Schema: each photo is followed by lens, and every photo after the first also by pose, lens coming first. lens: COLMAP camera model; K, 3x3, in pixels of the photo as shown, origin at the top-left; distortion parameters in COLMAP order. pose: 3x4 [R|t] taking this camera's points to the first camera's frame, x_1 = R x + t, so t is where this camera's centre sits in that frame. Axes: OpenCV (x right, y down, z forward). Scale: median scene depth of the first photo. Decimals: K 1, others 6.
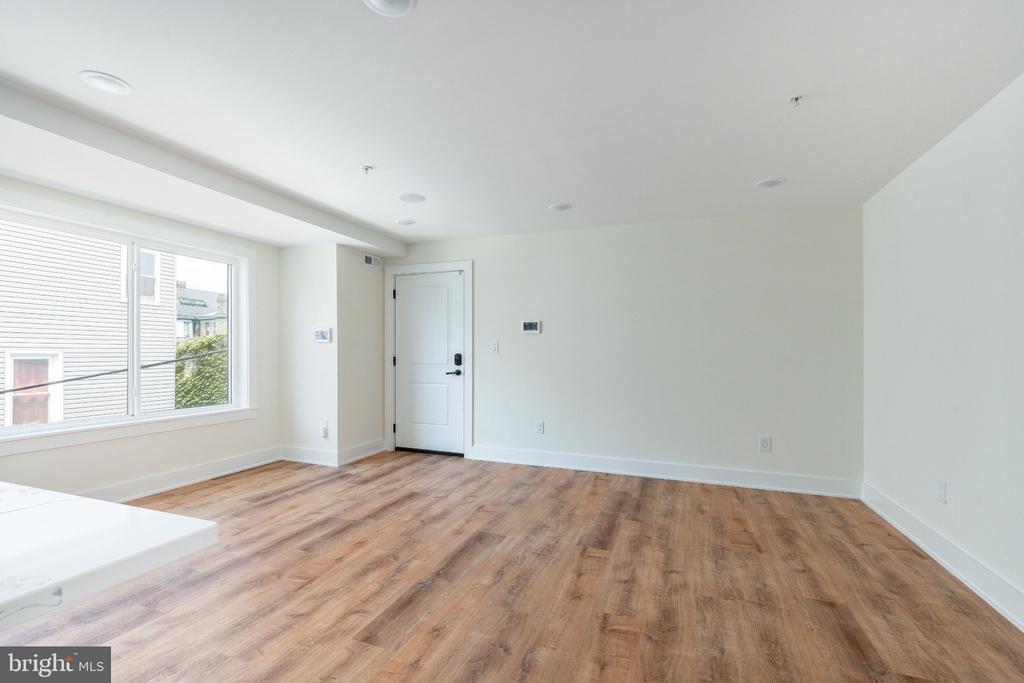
lens RADIAL K [[468.7, 0, 504.0], [0, 468.7, 347.8], [0, 0, 1]] dist [0.009006, -0.001286]
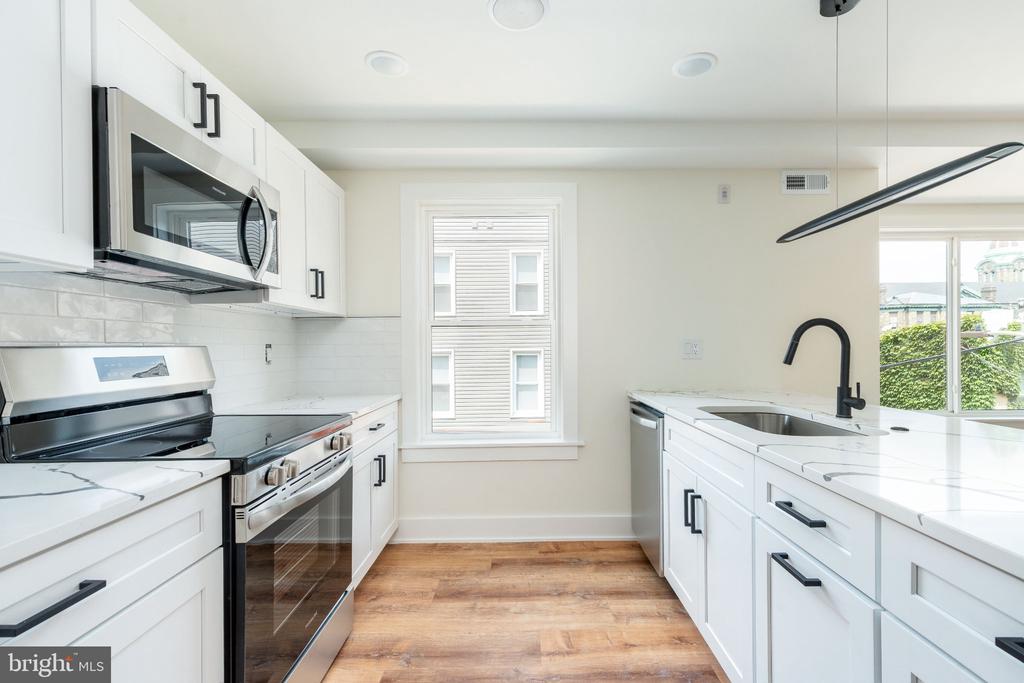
lens RADIAL K [[468.7, 0, 527.2], [0, 468.7, 346.0], [0, 0, 1]] dist [0.009006, -0.001286]
pose [[0.360065, -0.014311, -0.932817, -0.304013], [0.020806, 0.999757, -0.007307, -0.009347], [0.932695, -0.016777, 0.360275, -0.344157]]
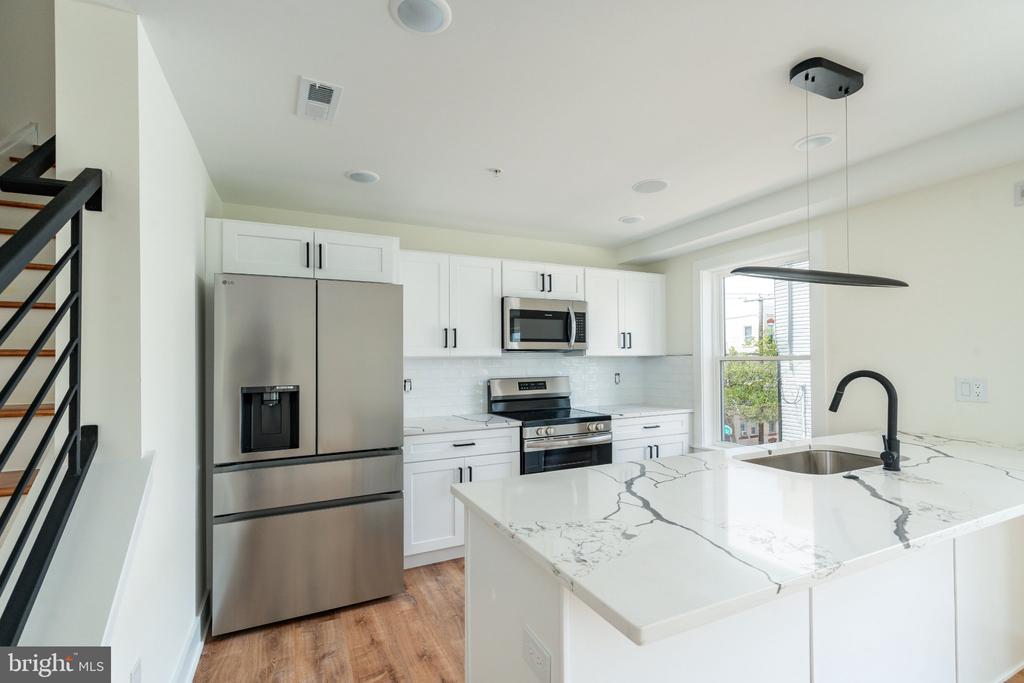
lens RADIAL K [[468.7, 0, 522.5], [0, 468.7, 349.4], [0, 0, 1]] dist [0.009006, -0.001286]
pose [[-0.677896, -0.019457, -0.734900, 0.104661], [0.011030, 0.999268, -0.036631, -0.058356], [0.735075, -0.032938, -0.677185, 0.404161]]
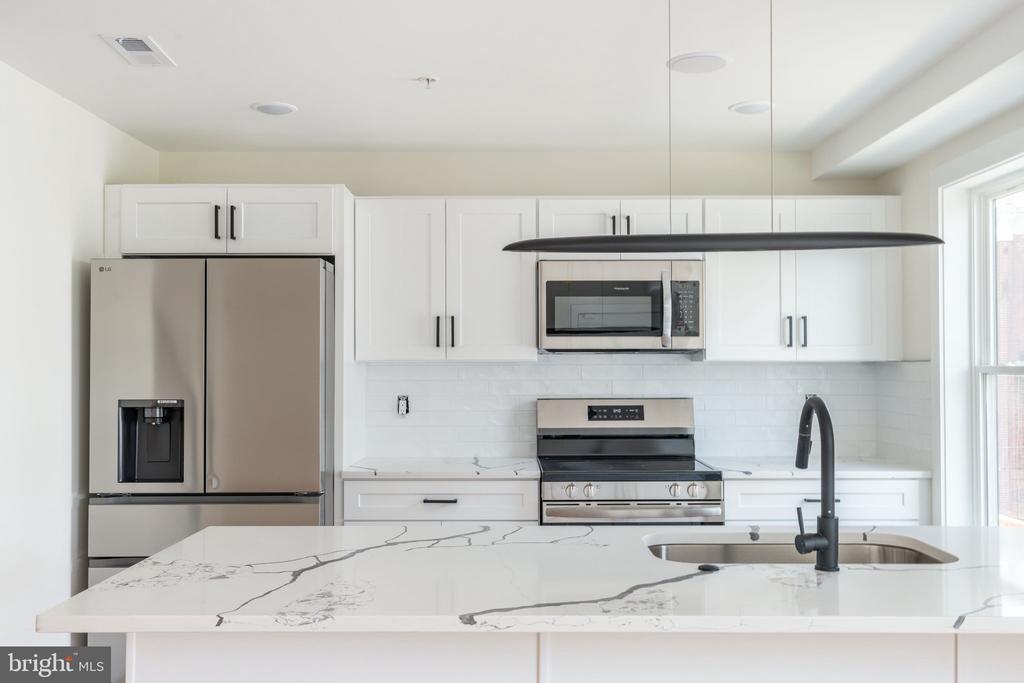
lens RADIAL K [[972.4, 0, 512.4], [0, 972.4, 342.4], [0, 0, 1]] dist [0.000106, 0.000000]
pose [[-0.936956, -0.014705, -0.349137, -0.230221], [-0.003914, 0.999493, -0.031593, -0.067561], [0.349424, -0.028234, -0.936539, 0.985230]]
